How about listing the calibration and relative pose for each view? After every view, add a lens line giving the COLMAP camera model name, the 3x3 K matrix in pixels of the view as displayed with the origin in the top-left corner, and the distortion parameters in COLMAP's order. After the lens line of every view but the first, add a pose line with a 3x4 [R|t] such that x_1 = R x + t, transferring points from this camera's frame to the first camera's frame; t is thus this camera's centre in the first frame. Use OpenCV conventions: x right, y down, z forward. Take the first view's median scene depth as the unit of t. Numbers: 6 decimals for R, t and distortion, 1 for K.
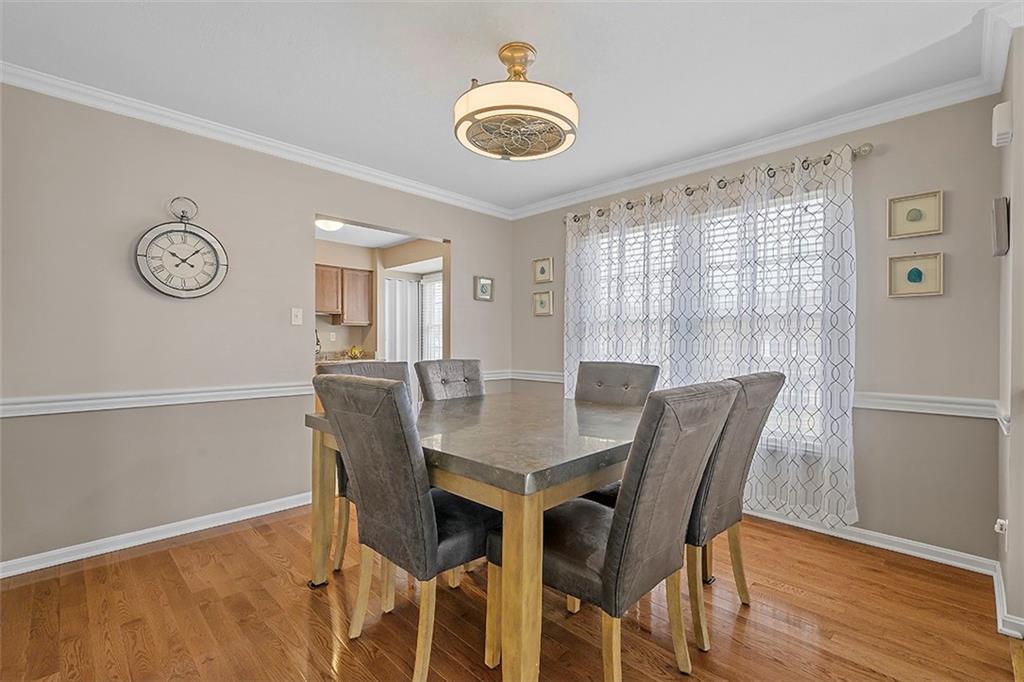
lens RADIAL K [[457.4, 0, 511.1], [0, 457.4, 343.7], [0, 0, 1]] dist [0.001875, -0.000541]
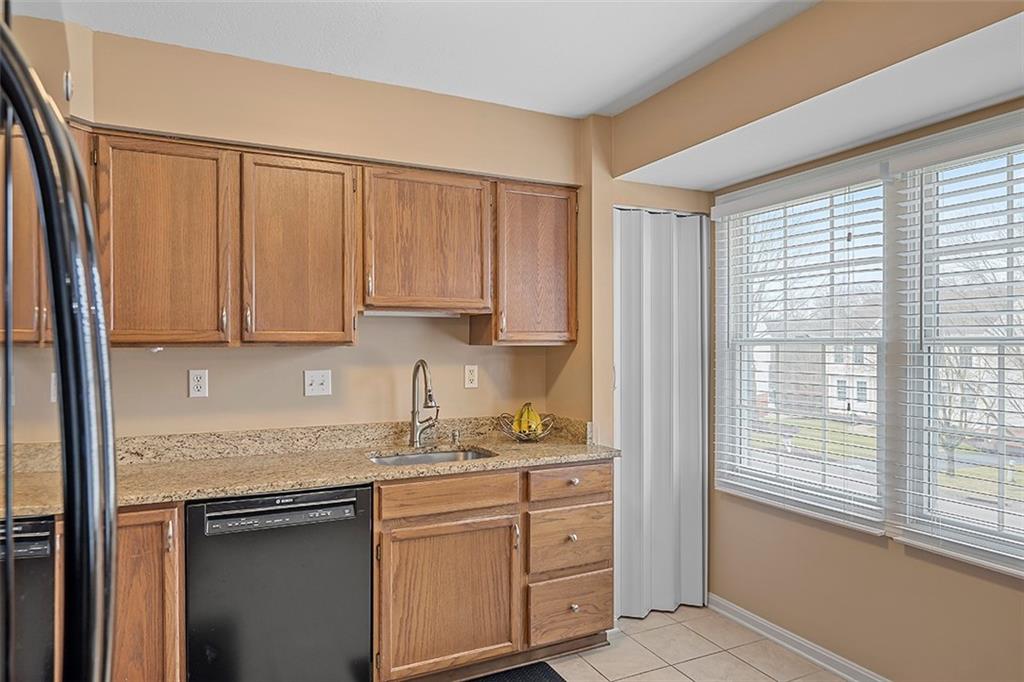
lens RADIAL K [[621.7, 0, 509.7], [0, 621.7, 343.5], [0, 0, 1]] dist [-0.006430, 0.003524]
pose [[0.944722, -0.003380, -0.327856, -0.350658], [0.002542, 0.999992, -0.002984, -0.070183], [0.327864, 0.001986, 0.944723, 0.958844]]
